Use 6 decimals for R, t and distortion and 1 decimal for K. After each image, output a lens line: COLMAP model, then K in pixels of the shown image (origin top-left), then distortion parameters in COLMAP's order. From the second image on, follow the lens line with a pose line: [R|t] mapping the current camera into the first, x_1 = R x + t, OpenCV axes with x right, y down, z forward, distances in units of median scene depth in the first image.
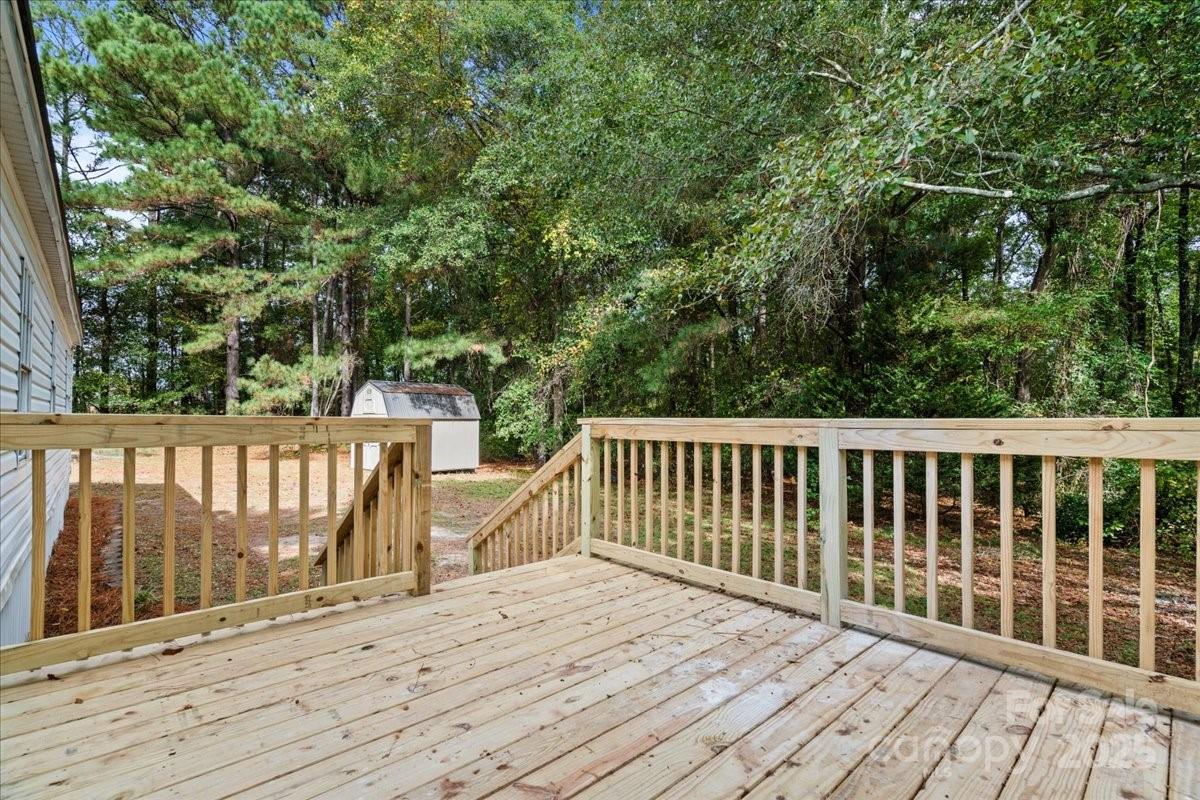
lens RADIAL K [[570.5, 0, 594.7], [0, 570.5, 408.9], [0, 0, 1]] dist [-0.001041, 0.000160]
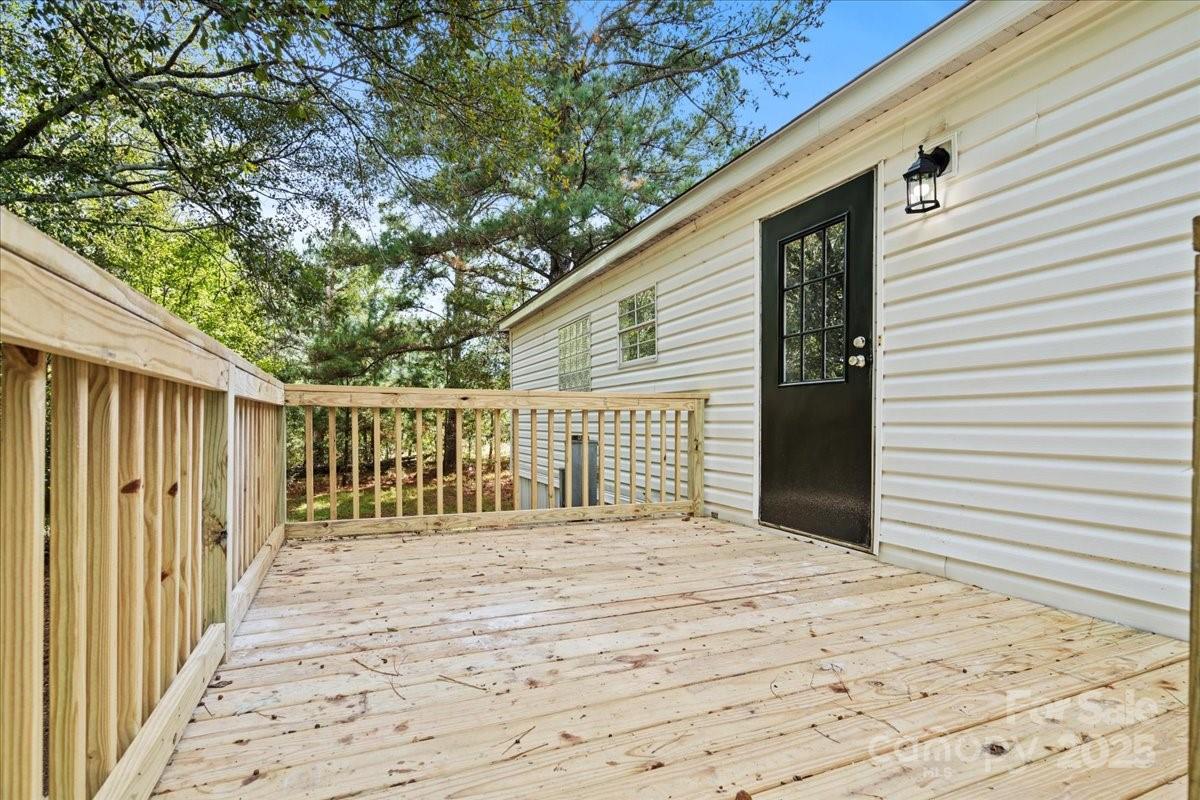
lens RADIAL K [[570.5, 0, 594.7], [0, 570.5, 408.9], [0, 0, 1]] dist [-0.001041, 0.000160]
pose [[-0.950128, 0.005991, 0.311802, -0.242518], [-0.007039, 0.999149, -0.040646, 0.145437], [-0.311780, -0.040814, -0.949277, 1.877574]]
